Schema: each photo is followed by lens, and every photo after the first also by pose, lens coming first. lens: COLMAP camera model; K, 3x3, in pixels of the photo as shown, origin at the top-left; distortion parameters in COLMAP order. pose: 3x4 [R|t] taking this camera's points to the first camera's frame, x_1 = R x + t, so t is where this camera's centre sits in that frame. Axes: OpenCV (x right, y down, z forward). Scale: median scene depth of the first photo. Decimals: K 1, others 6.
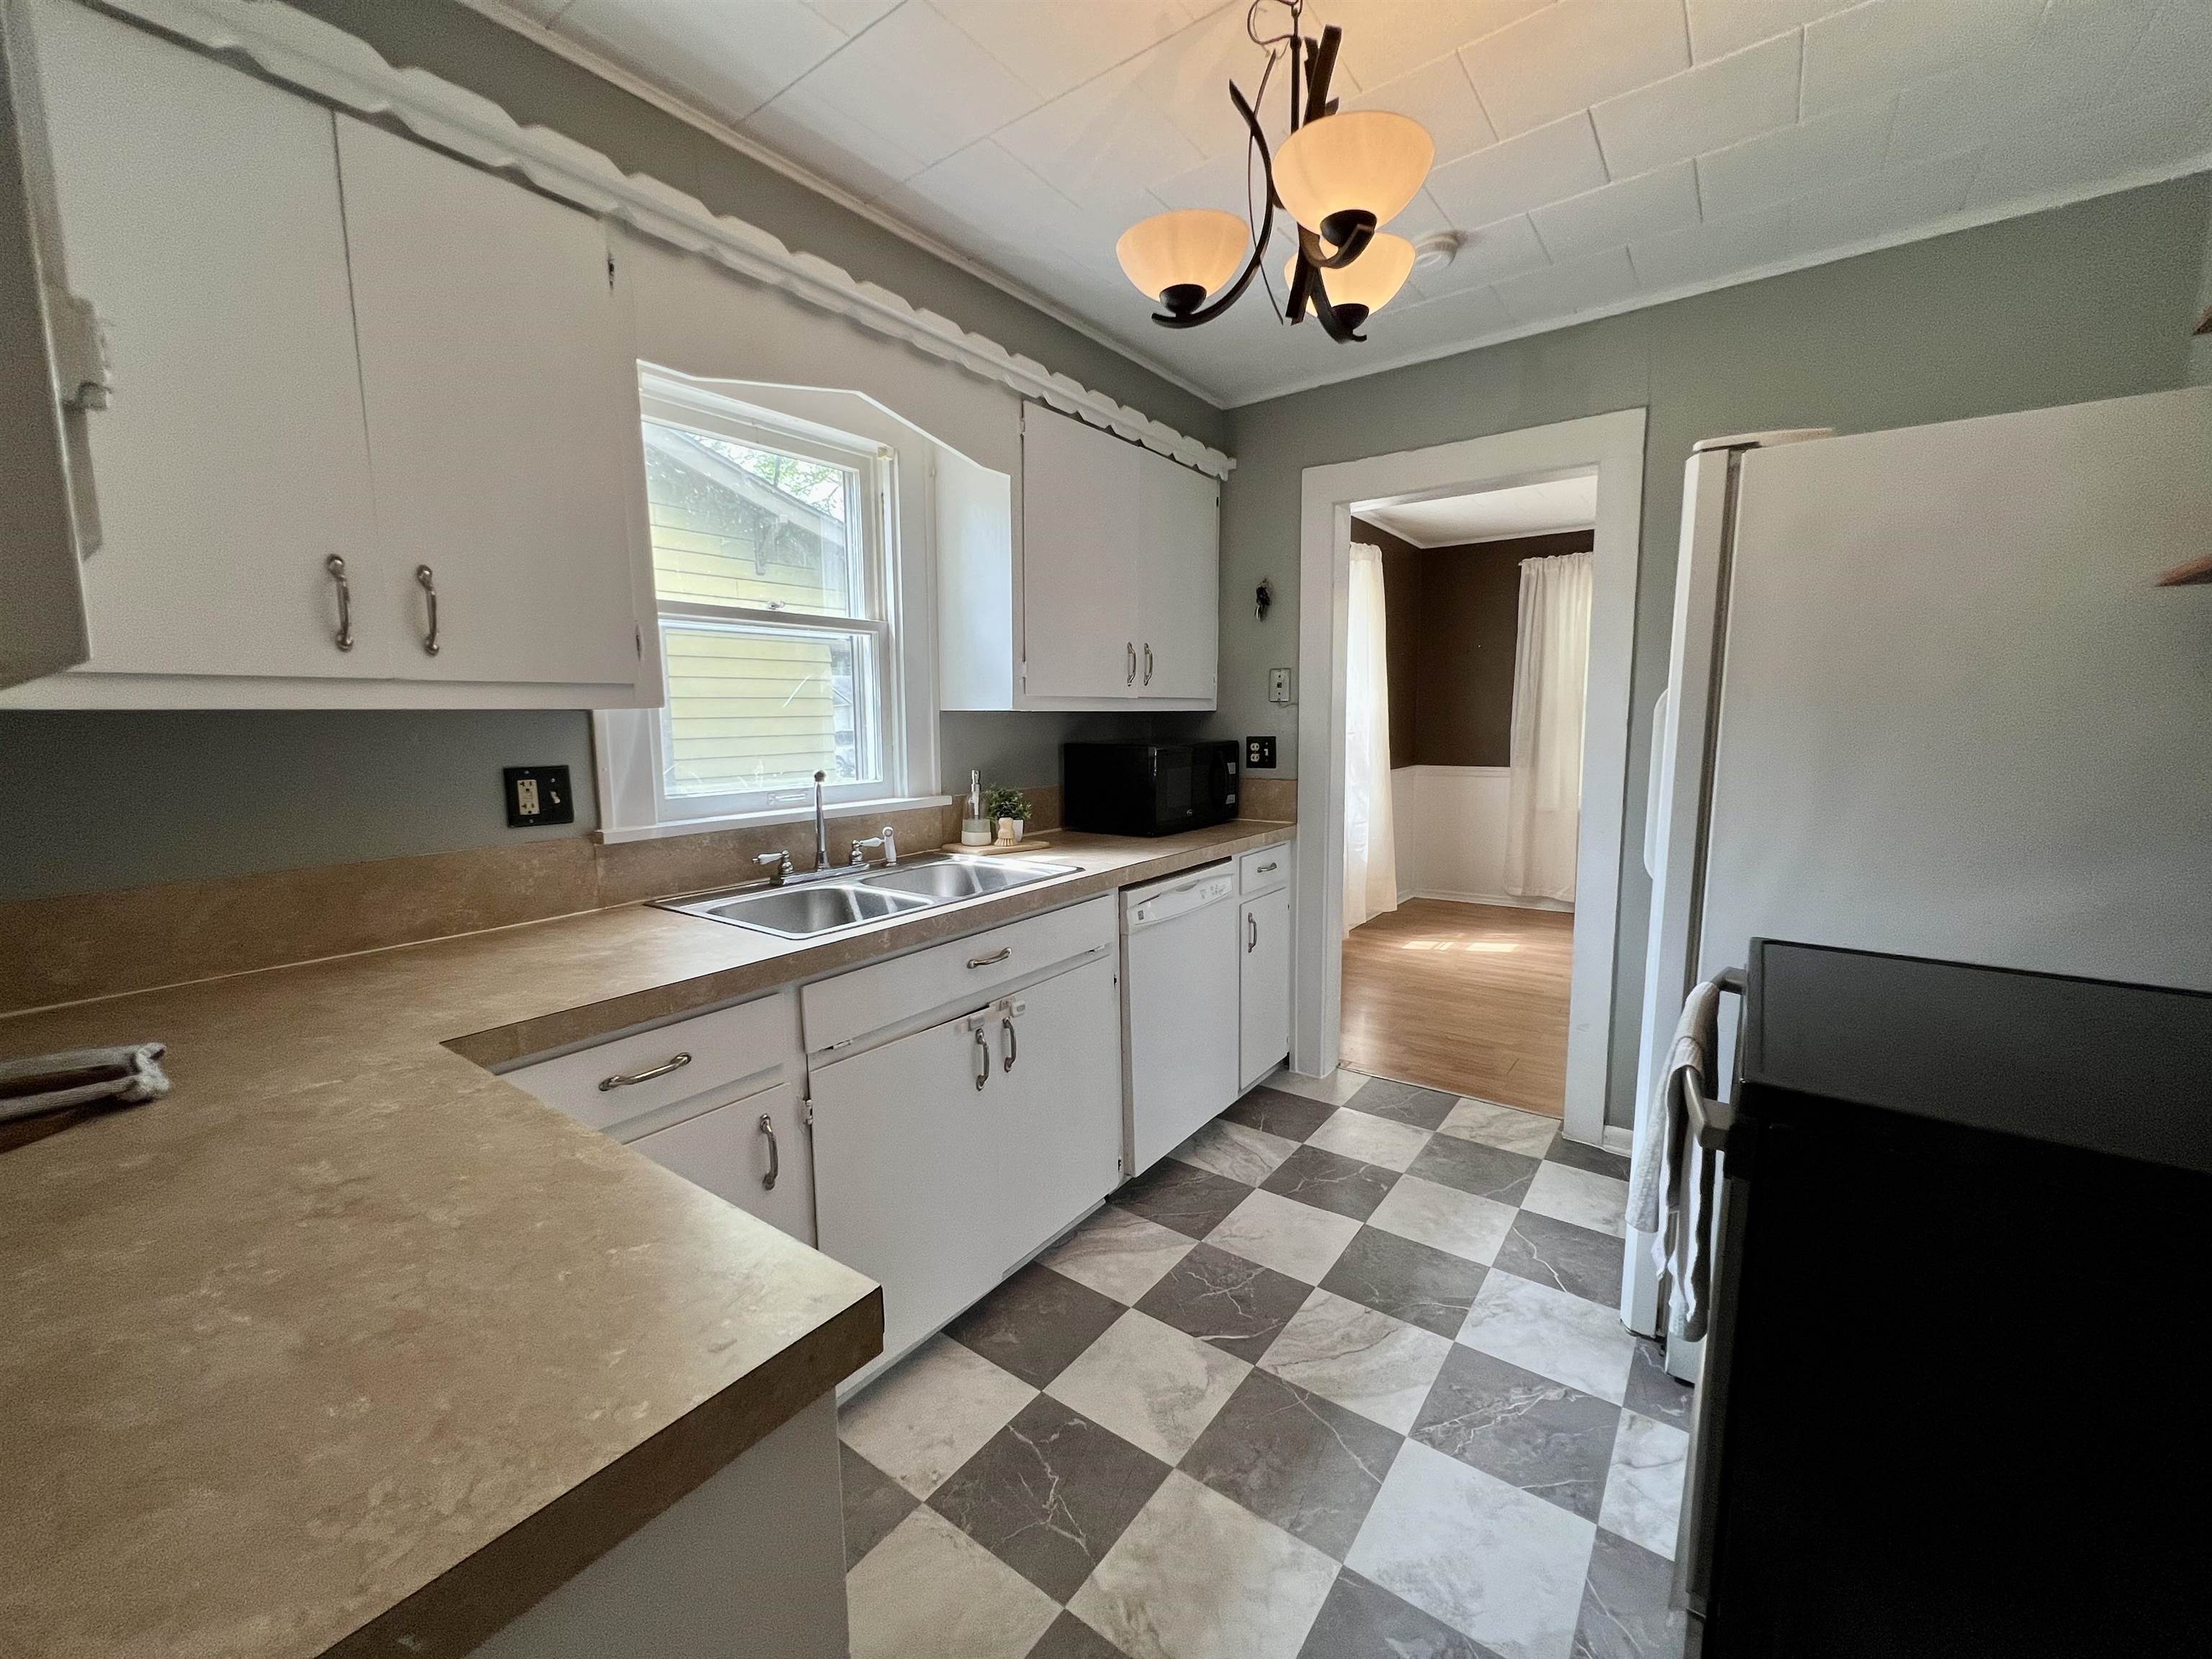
lens RADIAL K [[885.9, 0, 1100.2], [0, 885.9, 821.7], [0, 0, 1]] dist [-0.002101, 0.000506]
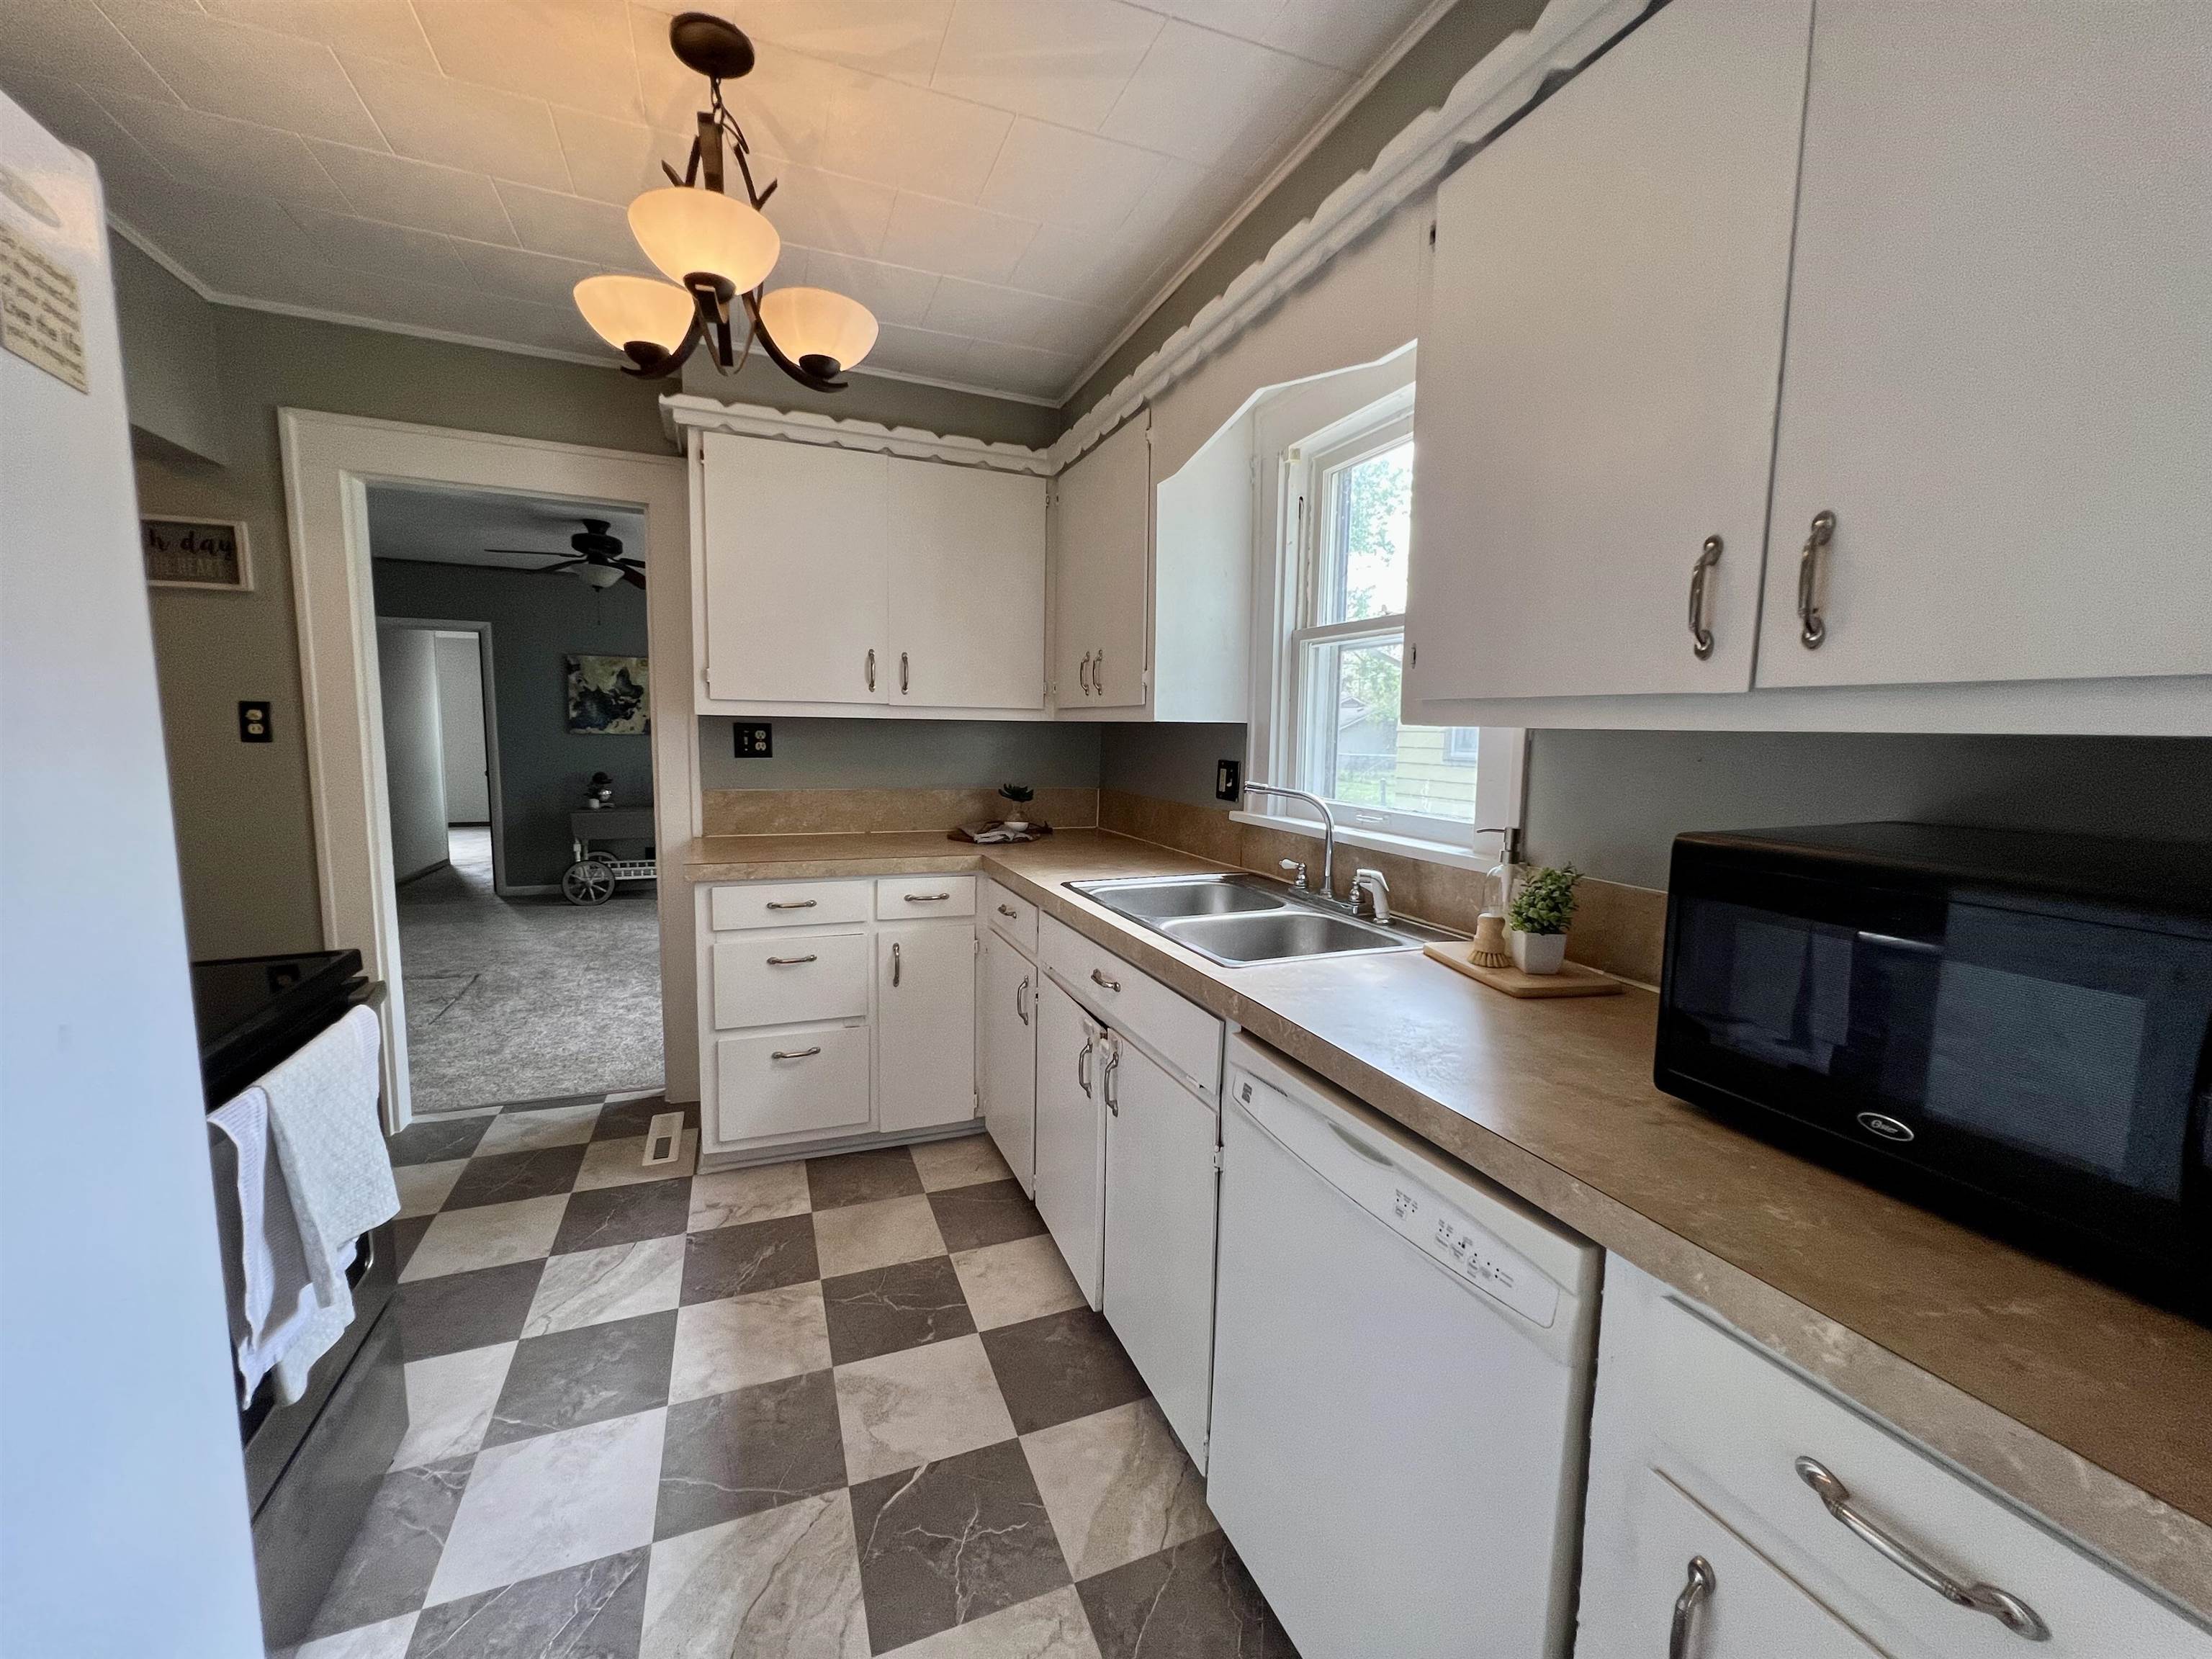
lens RADIAL K [[885.9, 0, 1100.2], [0, 885.9, 821.7], [0, 0, 1]] dist [-0.002101, 0.000506]
pose [[-0.522717, 0.095524, -0.847138, 0.616076], [-0.110695, 0.977685, 0.178547, -0.168316], [0.845289, 0.187104, -0.500478, 1.311013]]
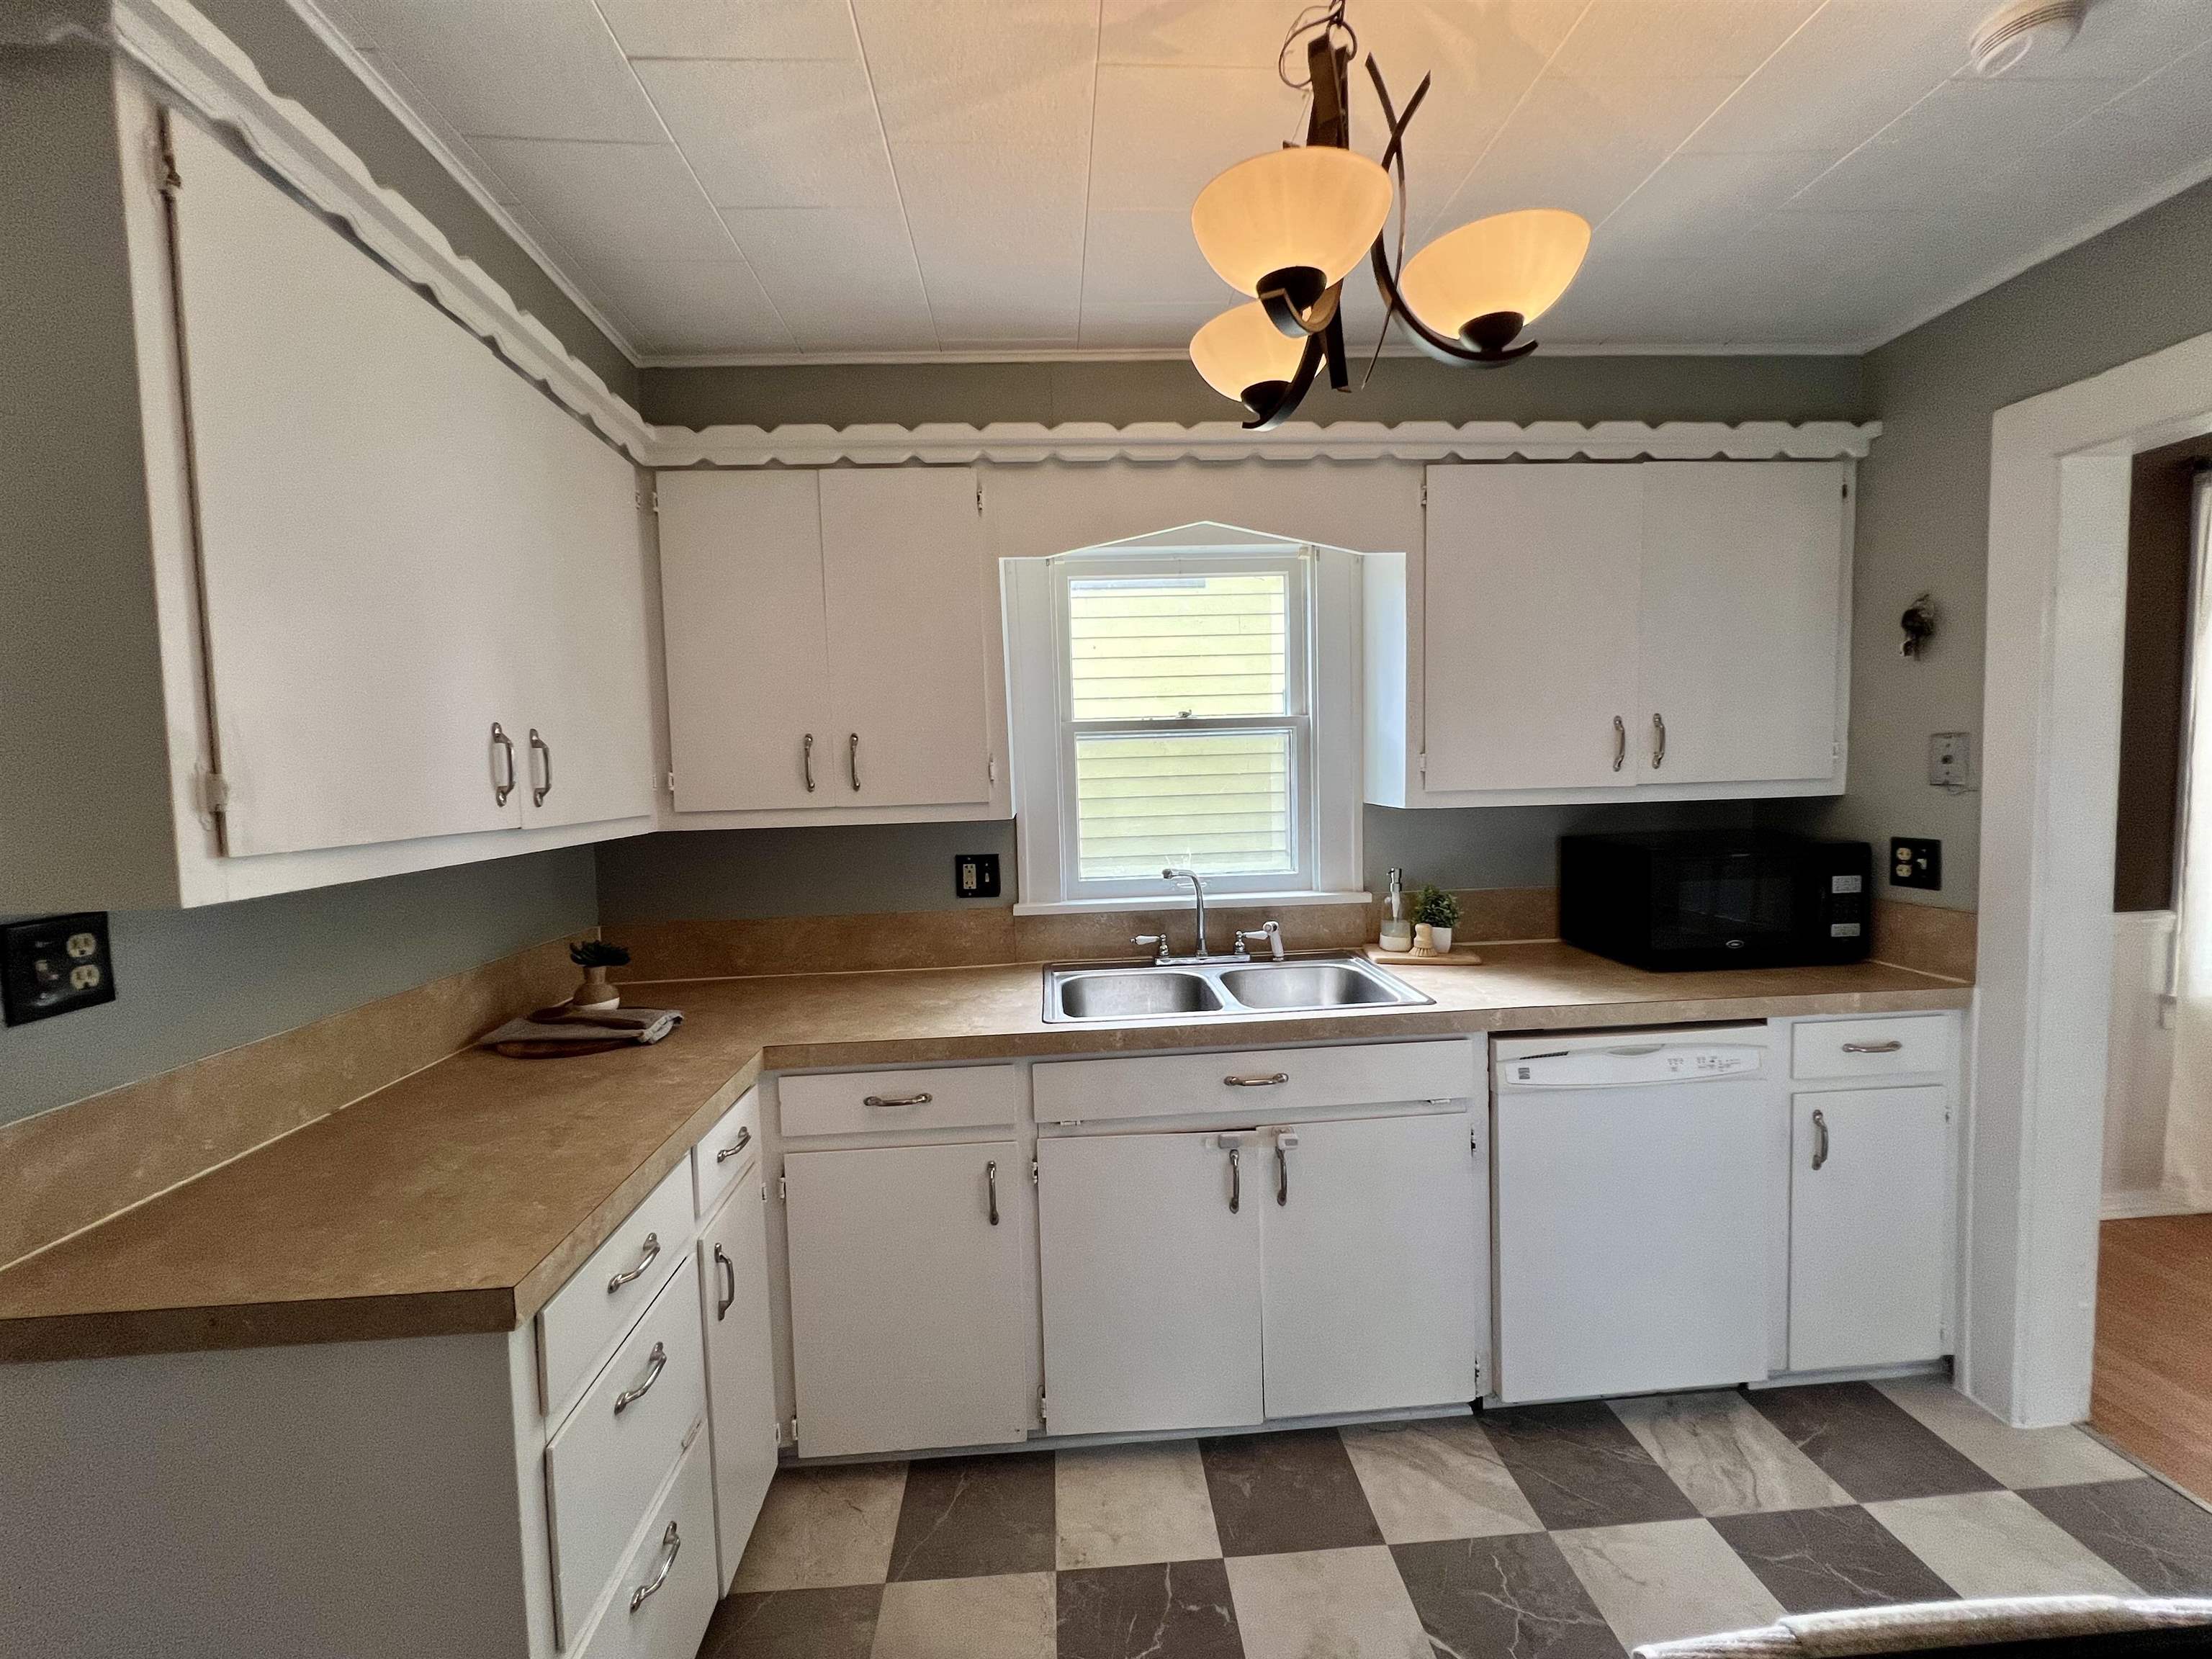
lens RADIAL K [[883.3, 0, 1102.3], [0, 883.3, 823.5], [0, 0, 1]] dist [-0.001550, 0.000506]
pose [[0.643425, 0.040717, -0.764426, 0.445481], [-0.068485, 0.997642, -0.004505, -0.098148], [0.762440, 0.055250, 0.644696, 0.216228]]
